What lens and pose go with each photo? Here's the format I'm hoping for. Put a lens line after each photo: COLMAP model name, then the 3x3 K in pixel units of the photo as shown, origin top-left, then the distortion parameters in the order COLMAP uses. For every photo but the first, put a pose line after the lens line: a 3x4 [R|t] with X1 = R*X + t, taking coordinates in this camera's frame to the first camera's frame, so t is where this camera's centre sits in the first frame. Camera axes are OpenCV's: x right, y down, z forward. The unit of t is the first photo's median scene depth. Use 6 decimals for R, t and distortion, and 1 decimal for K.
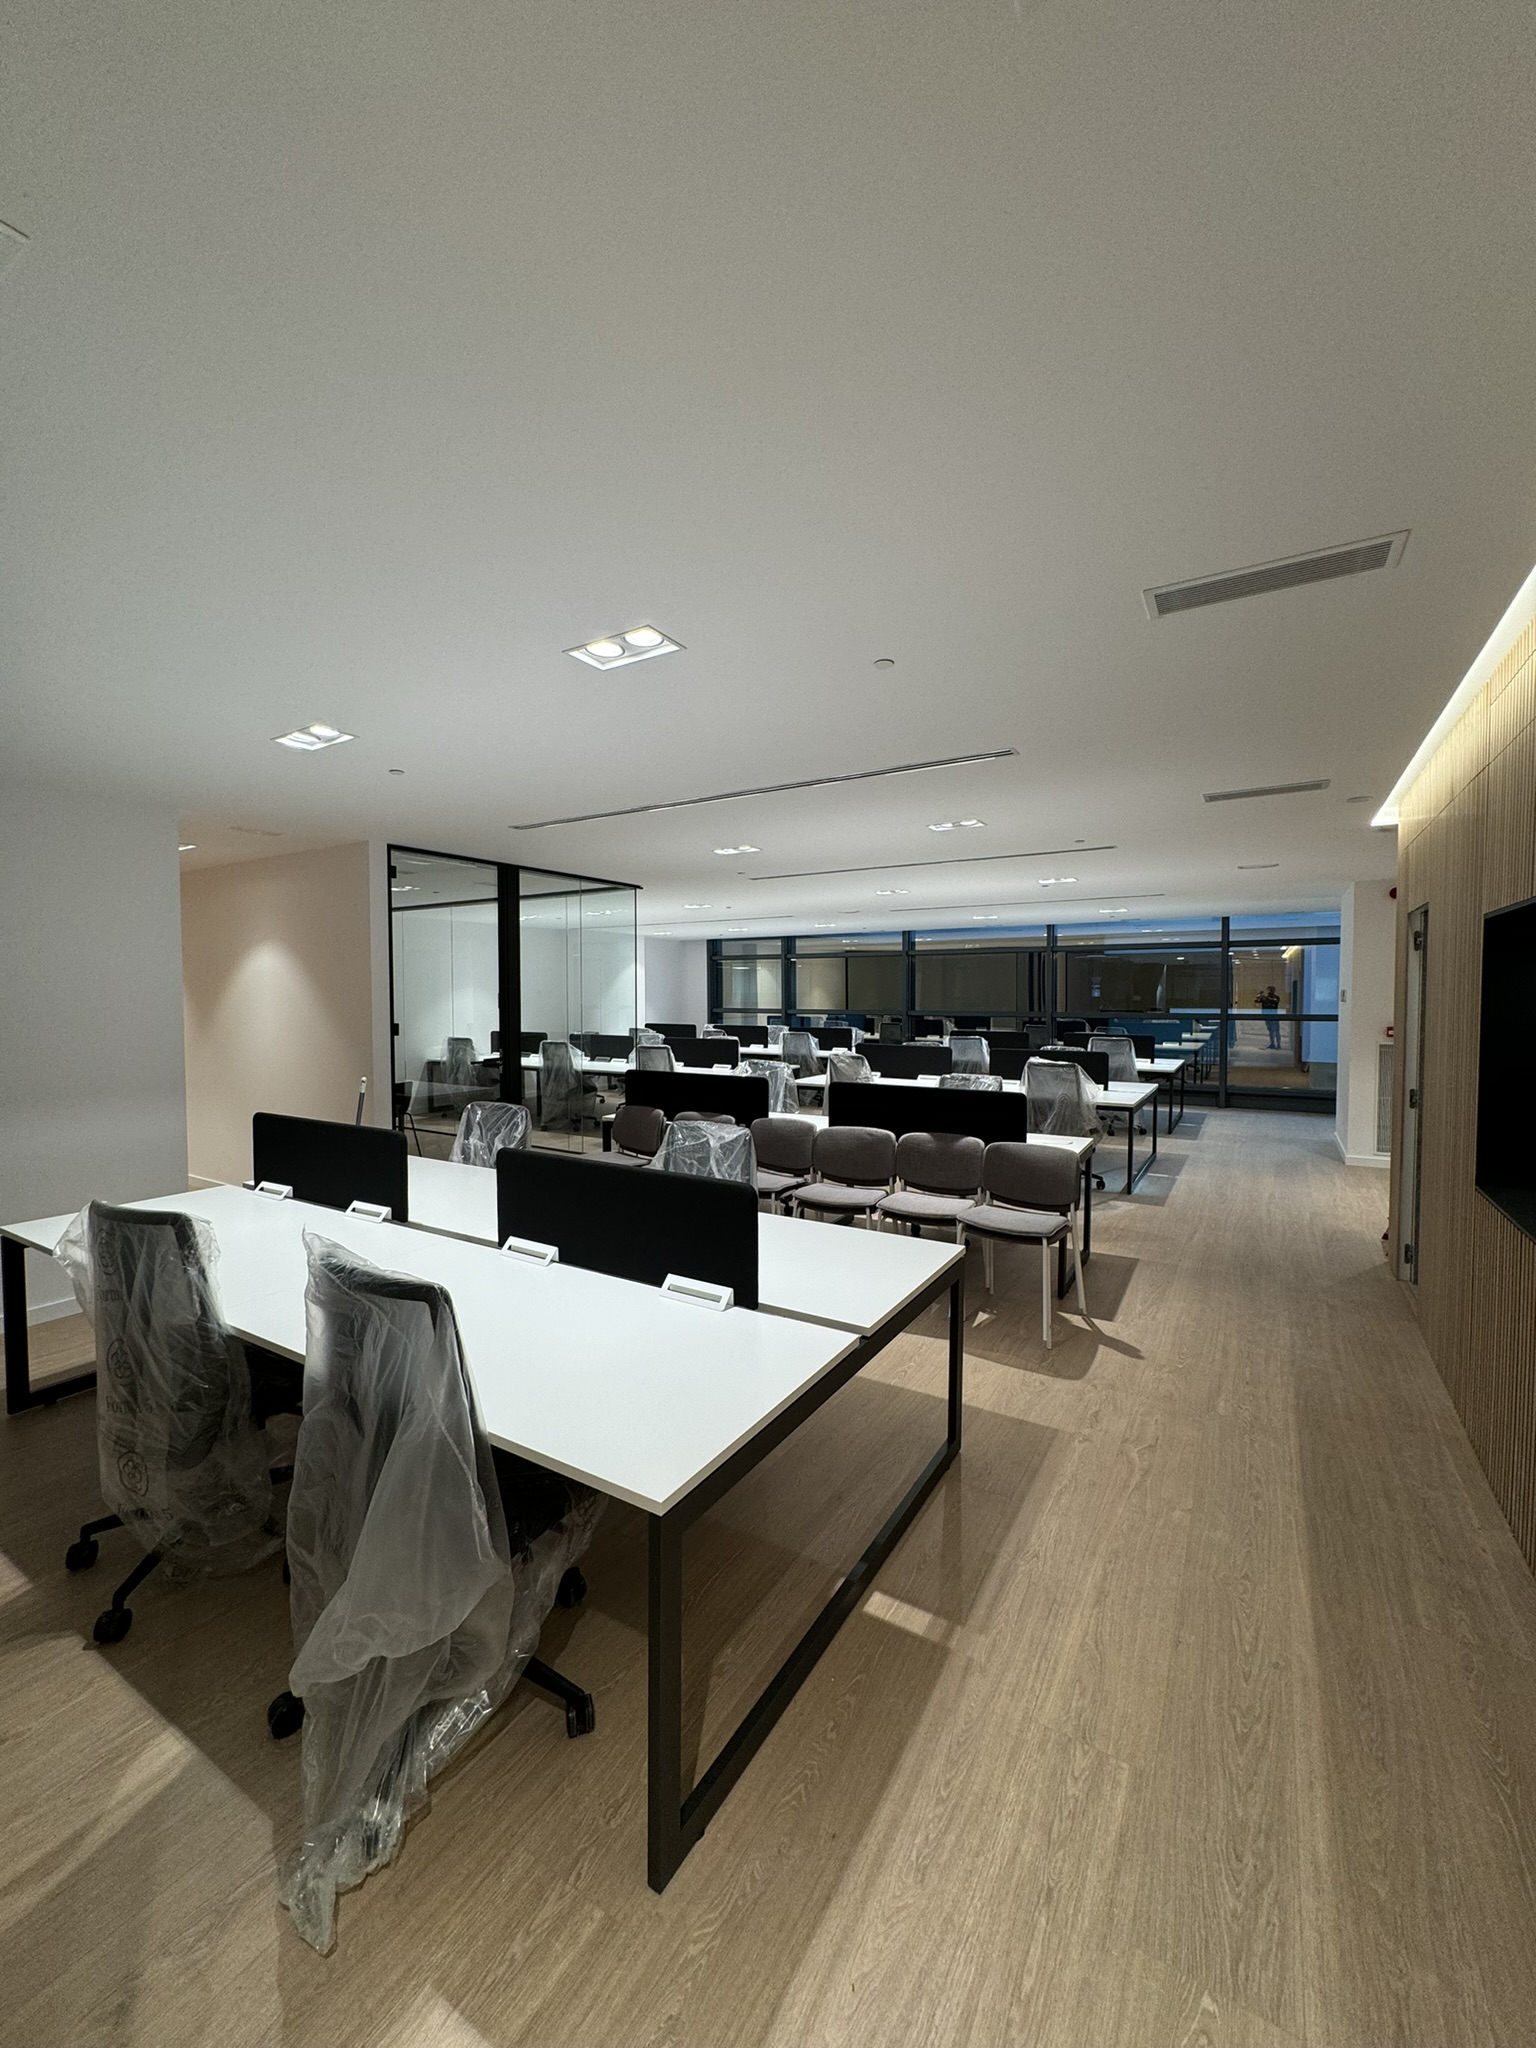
lens RADIAL K [[819.5, 0, 768.0], [0, 819.5, 1024.0], [0, 0, 1]] dist [0.000646, 0.000116]
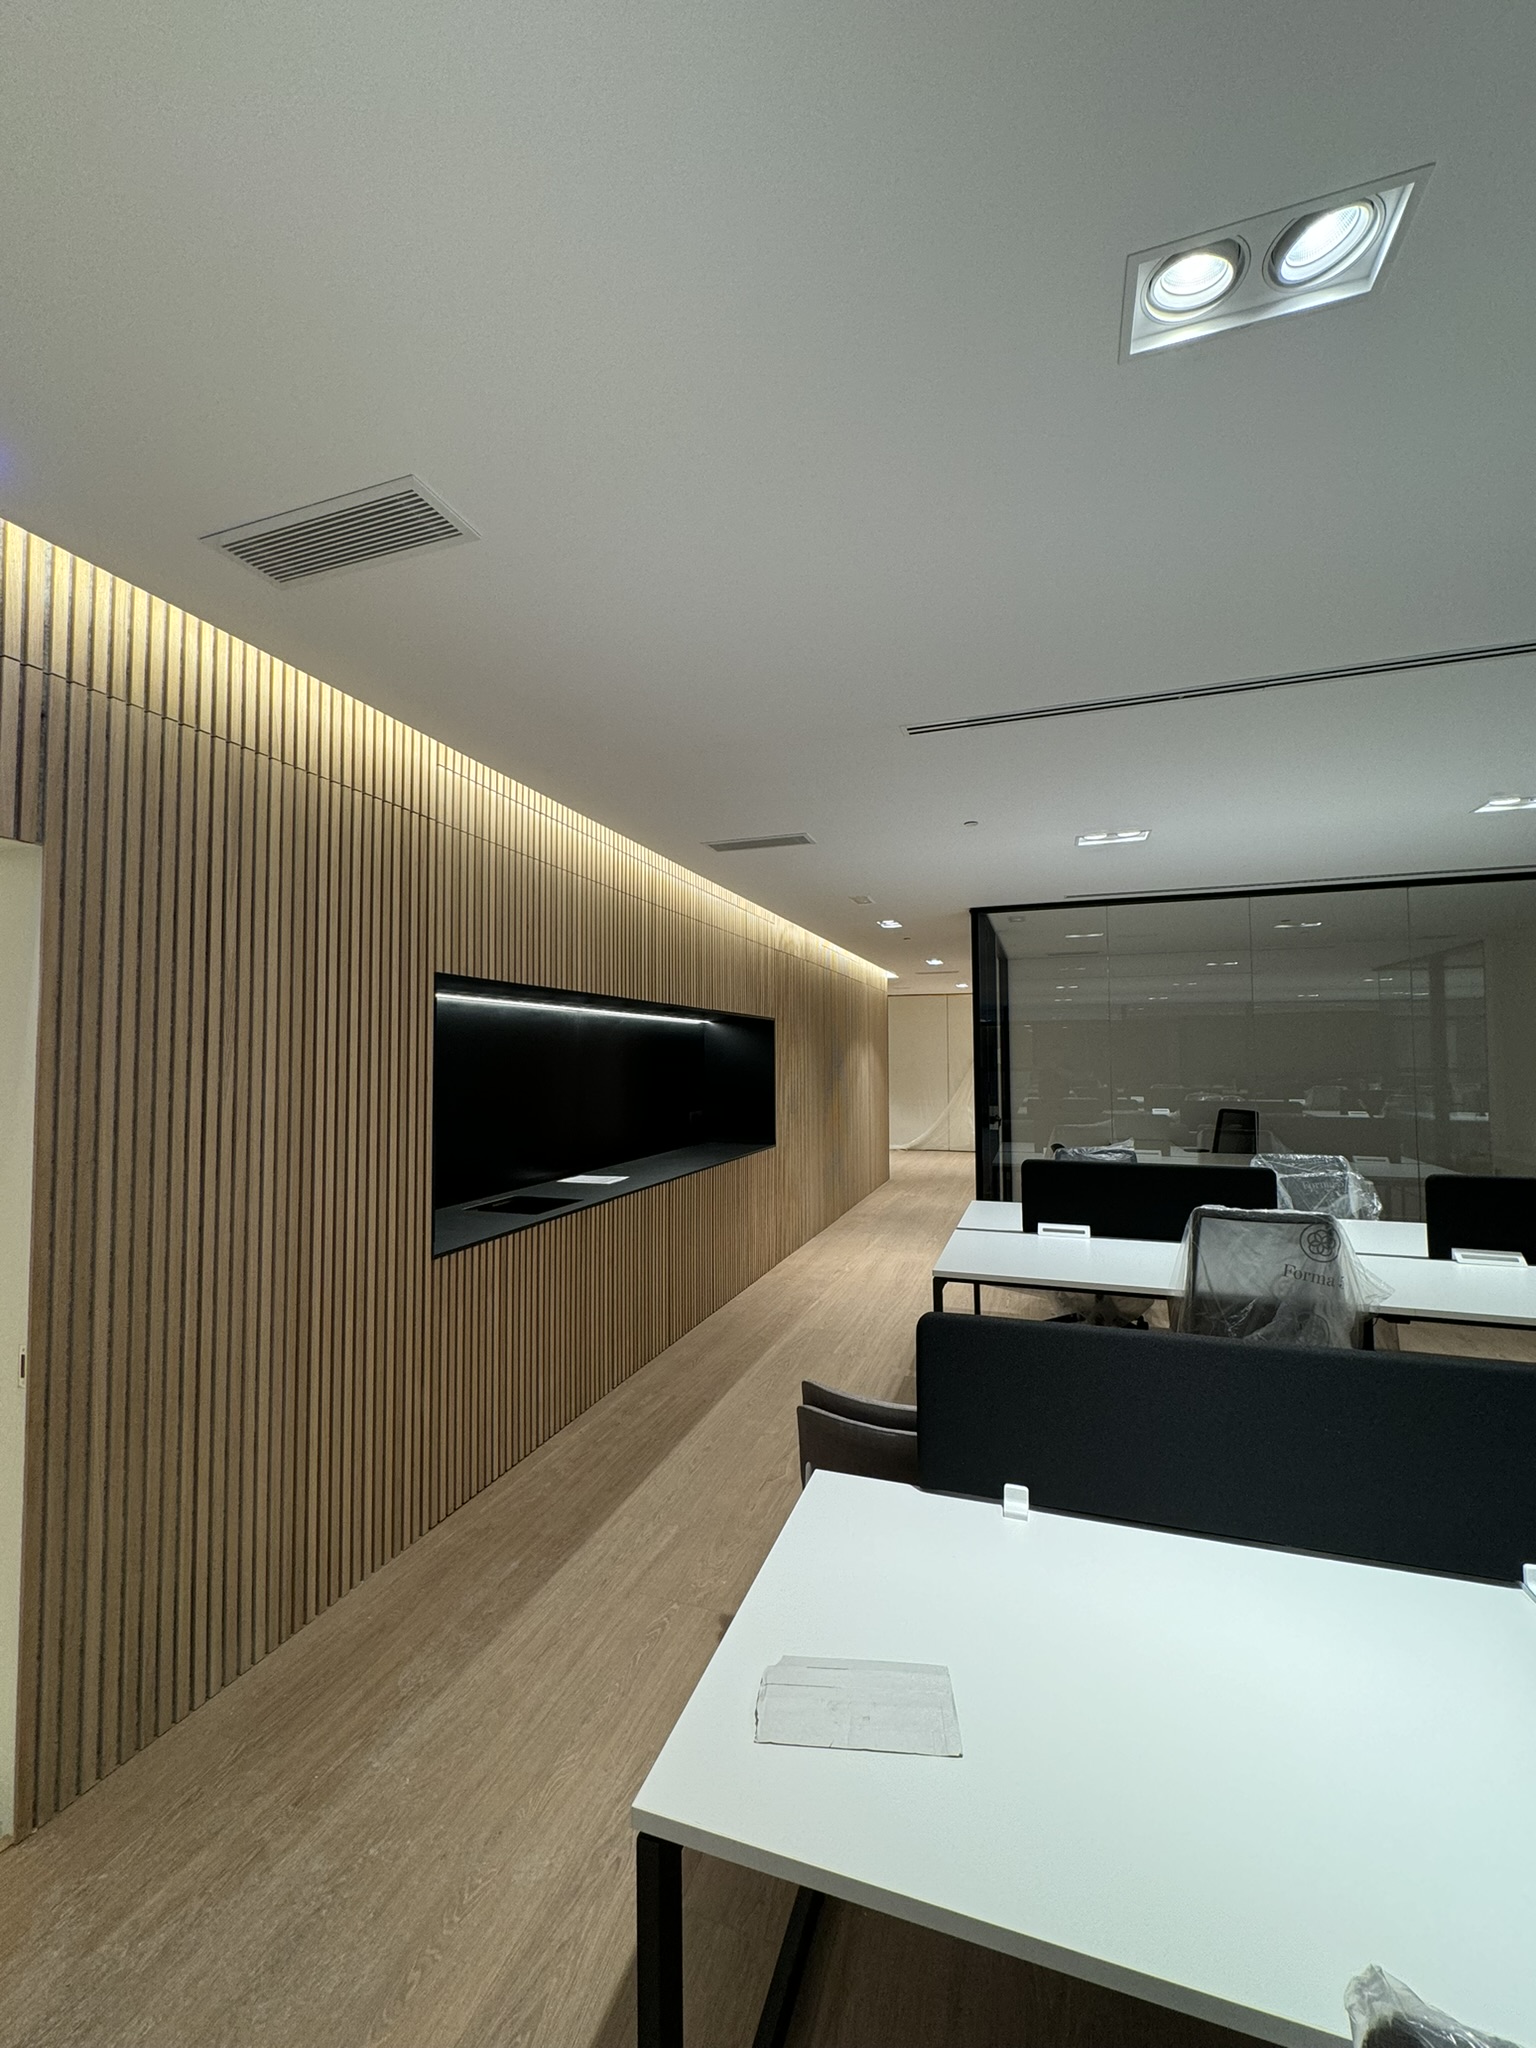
lens RADIAL K [[819.5, 0, 768.0], [0, 819.5, 1024.0], [0, 0, 1]] dist [0.000646, 0.000116]
pose [[-0.976638, -0.002612, -0.214874, 0.979820], [0.000229, 0.999913, -0.013197, -0.072501], [0.214890, -0.012938, -0.976553, 2.848709]]
